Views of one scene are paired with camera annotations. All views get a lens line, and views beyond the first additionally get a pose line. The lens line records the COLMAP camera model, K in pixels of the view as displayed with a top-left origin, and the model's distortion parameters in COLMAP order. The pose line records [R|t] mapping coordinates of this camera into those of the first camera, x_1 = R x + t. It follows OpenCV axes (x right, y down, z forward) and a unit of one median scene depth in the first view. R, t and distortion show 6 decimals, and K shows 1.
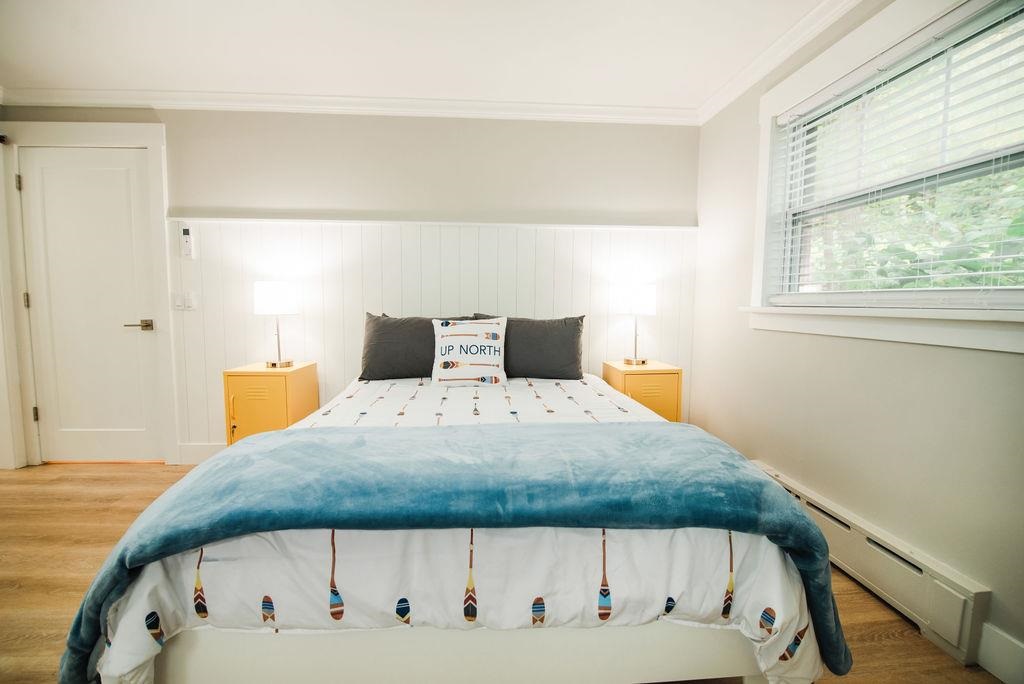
lens RADIAL K [[456.3, 0, 507.1], [0, 456.3, 339.6], [0, 0, 1]] dist [-0.003592, -0.000689]
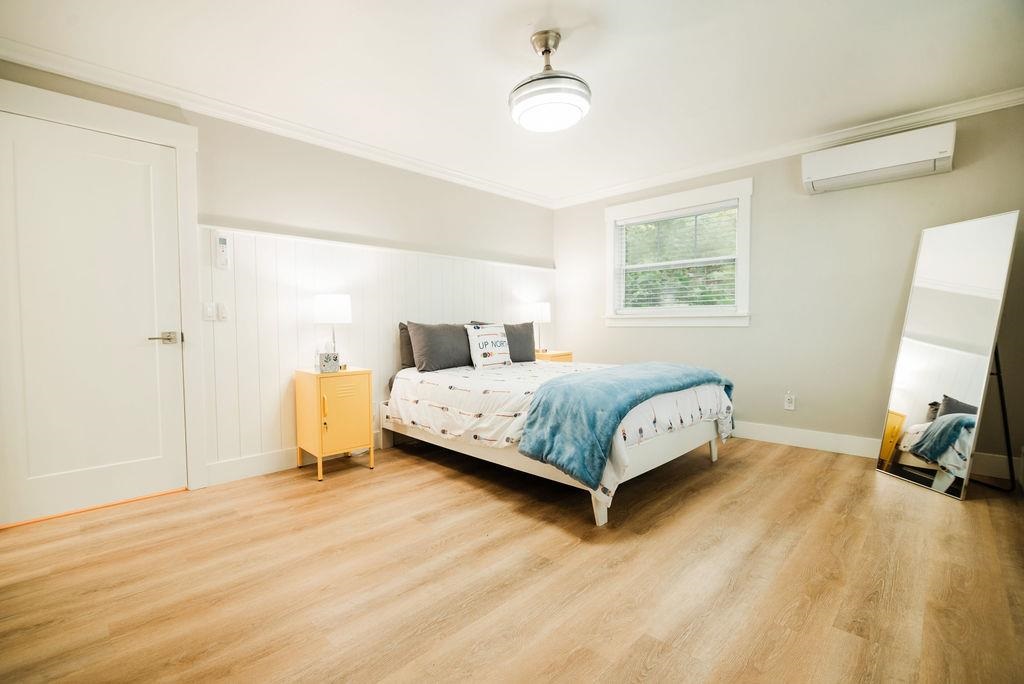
lens RADIAL K [[456.3, 0, 507.1], [0, 456.3, 339.6], [0, 0, 1]] dist [-0.003592, -0.000689]
pose [[0.744084, -0.036325, 0.667097, -0.972332], [0.064887, 0.997729, -0.018047, 0.033963], [-0.664927, 0.056714, 0.744752, -0.131435]]
